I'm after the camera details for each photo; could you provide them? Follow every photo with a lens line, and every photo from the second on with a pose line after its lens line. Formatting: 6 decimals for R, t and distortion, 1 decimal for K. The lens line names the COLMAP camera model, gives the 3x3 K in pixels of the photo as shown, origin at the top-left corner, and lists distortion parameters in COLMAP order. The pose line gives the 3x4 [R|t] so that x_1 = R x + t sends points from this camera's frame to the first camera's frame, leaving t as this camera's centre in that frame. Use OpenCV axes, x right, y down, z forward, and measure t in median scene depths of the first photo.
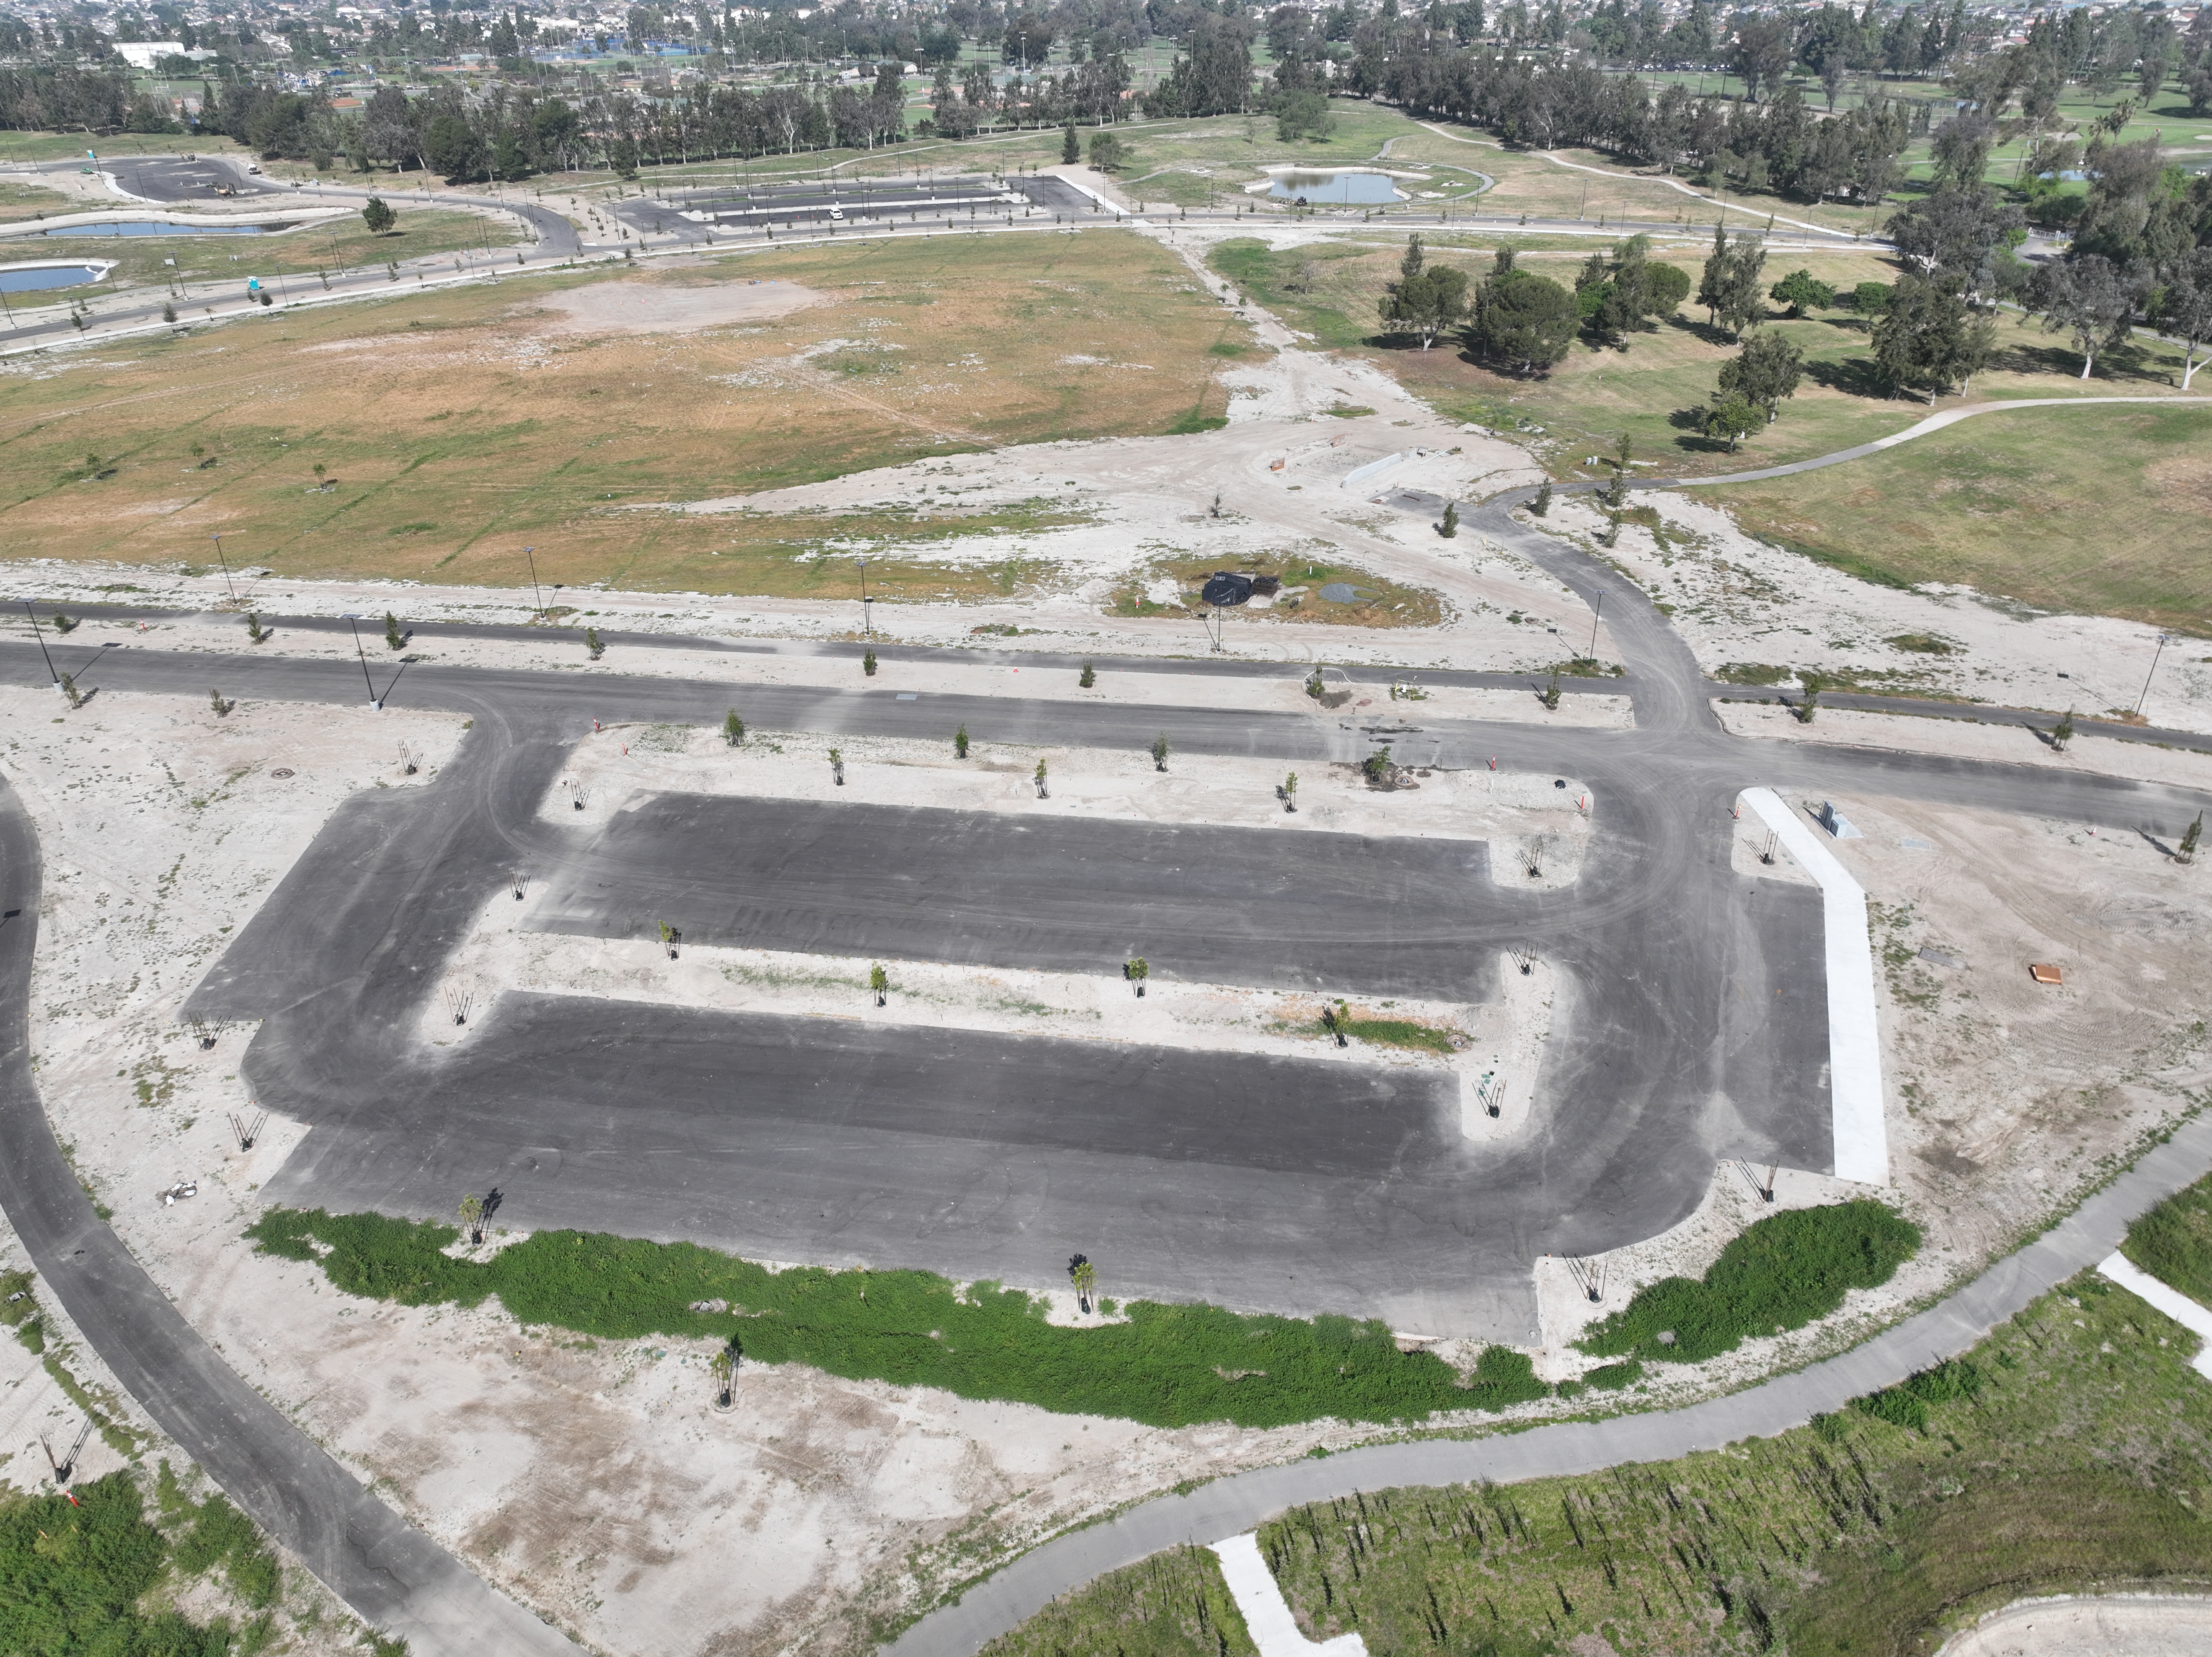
lens RADIAL K [[1559.9, 0, 1105.6], [0, 1559.9, 783.0], [0, 0, 1]] dist [-0.002659, 0.019847]
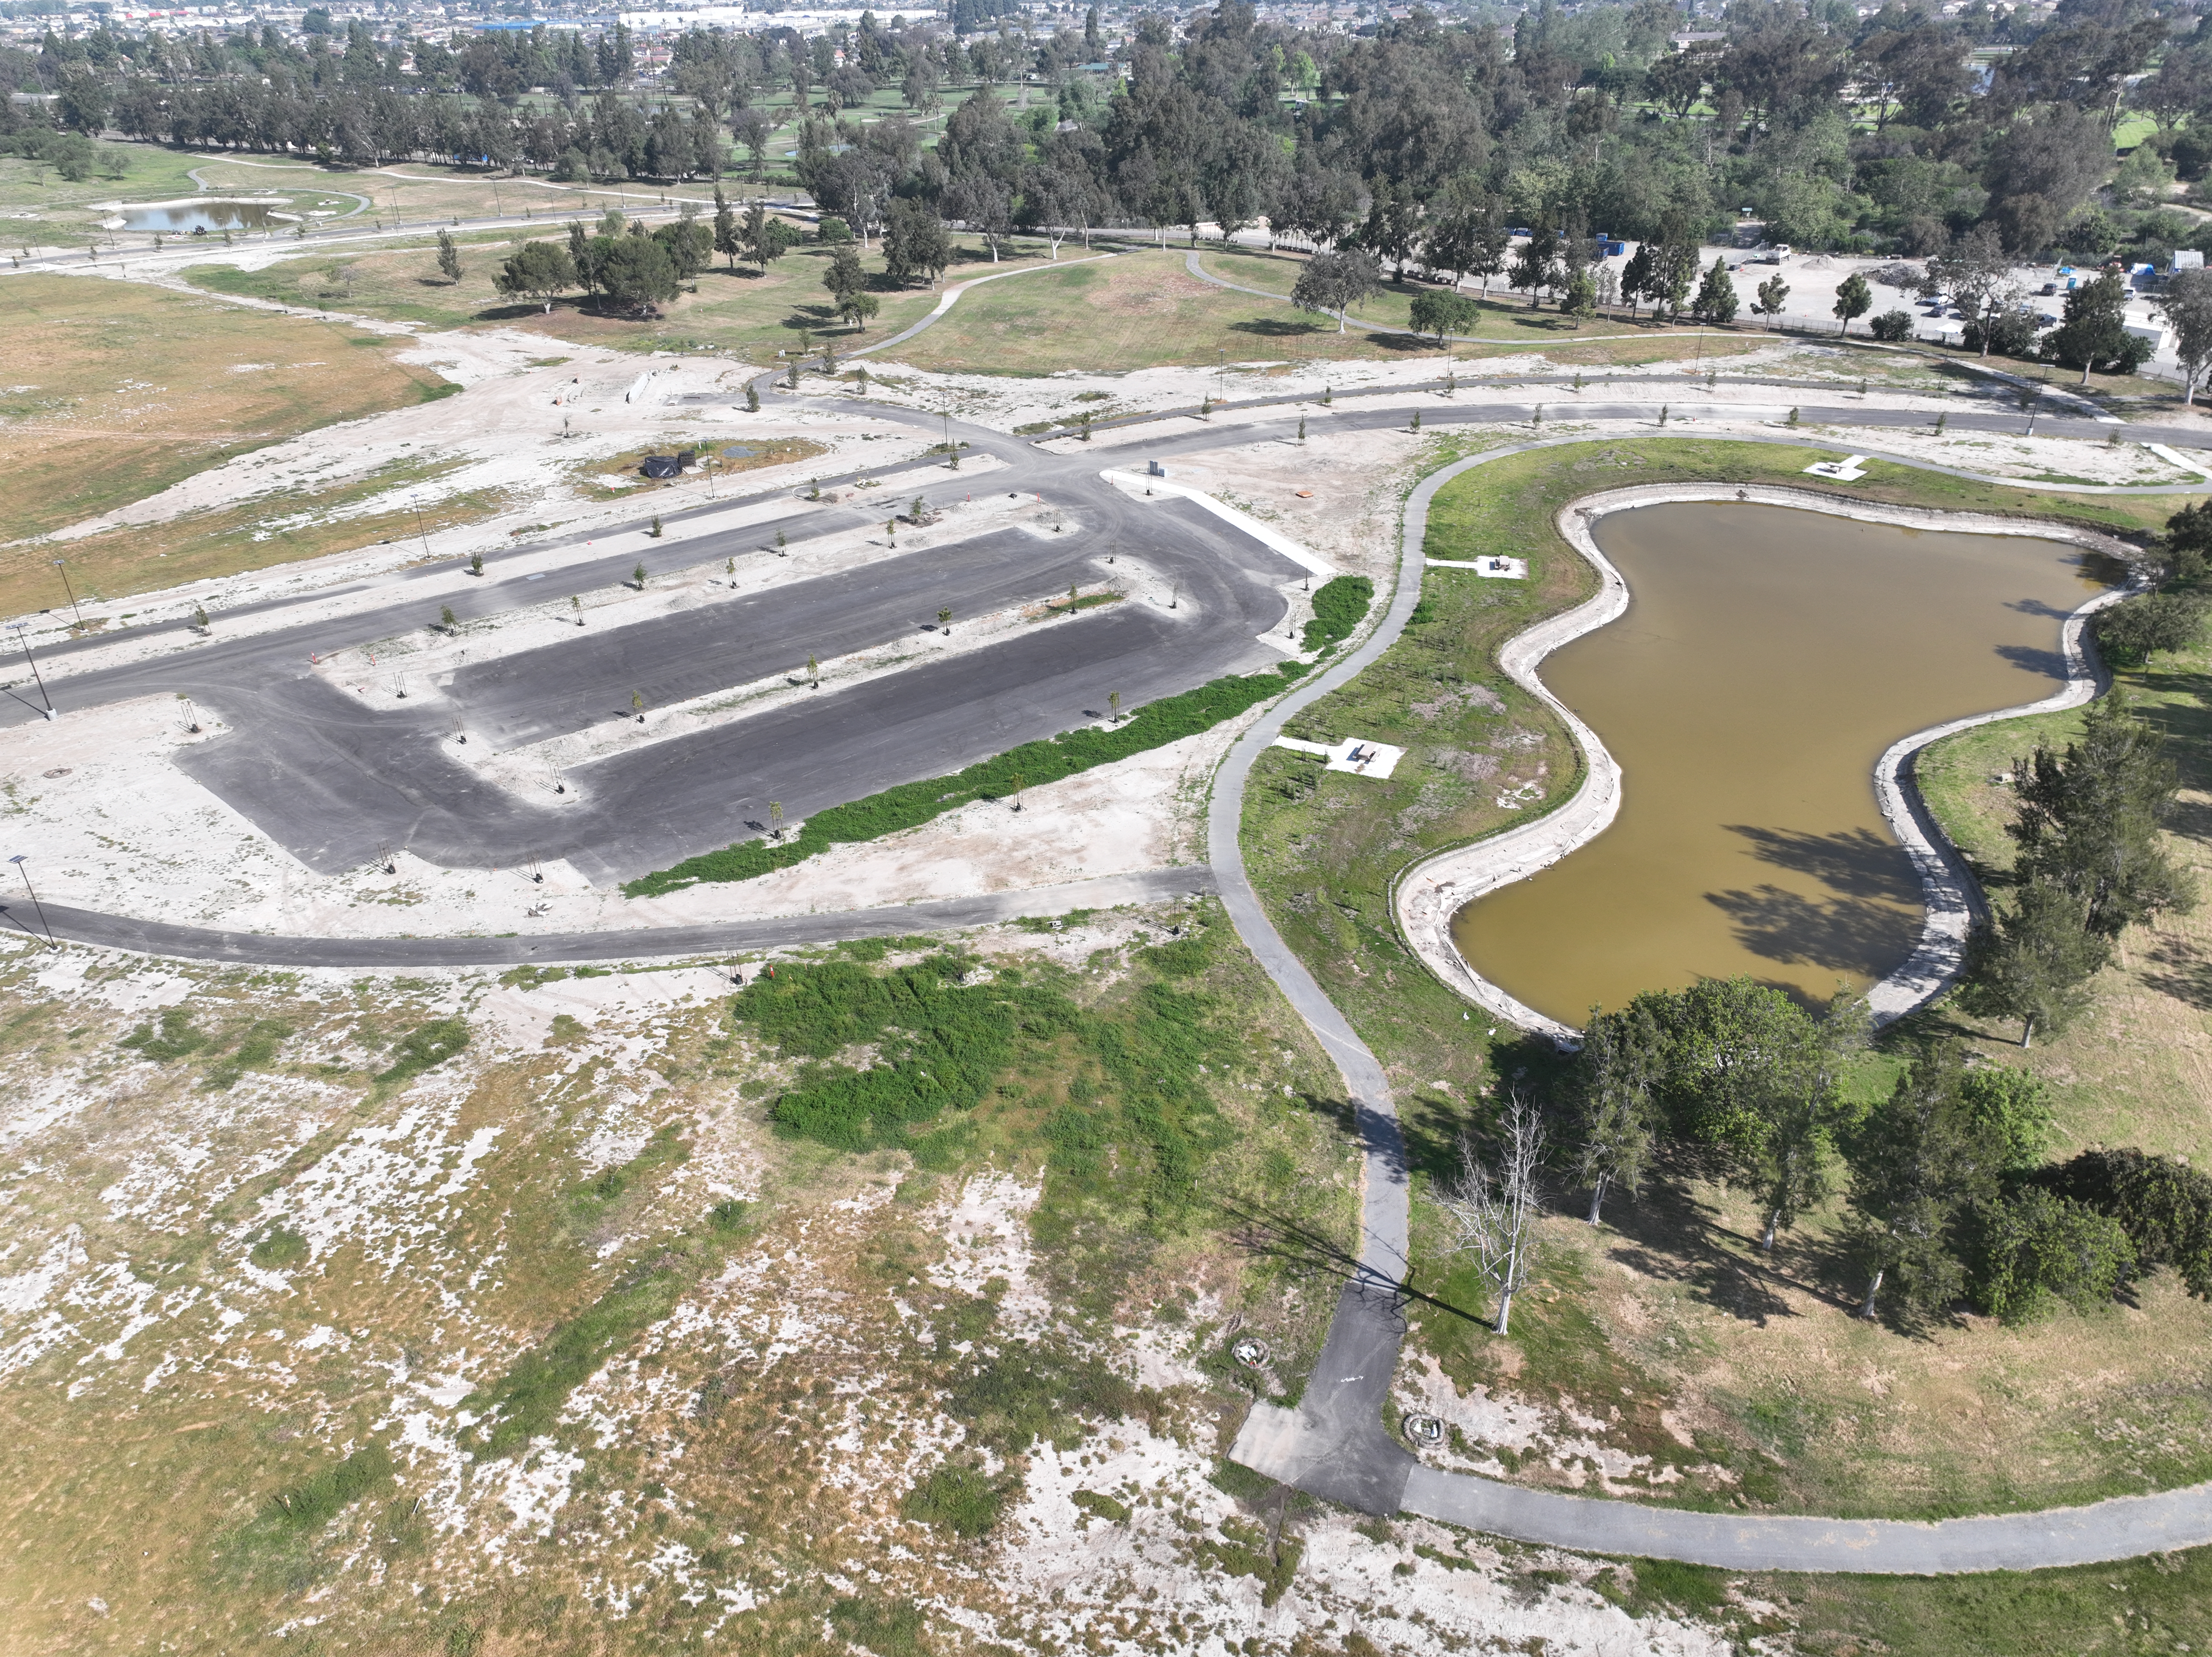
lens RADIAL K [[1559.9, 0, 1103.7], [0, 1559.9, 821.2], [0, 0, 1]] dist [-0.002659, 0.019847]
pose [[0.695359, -0.347073, 0.629298, -0.740757], [0.345692, 0.929228, 0.130510, 0.131427], [-0.630058, 0.126792, 0.766127, -0.206808]]
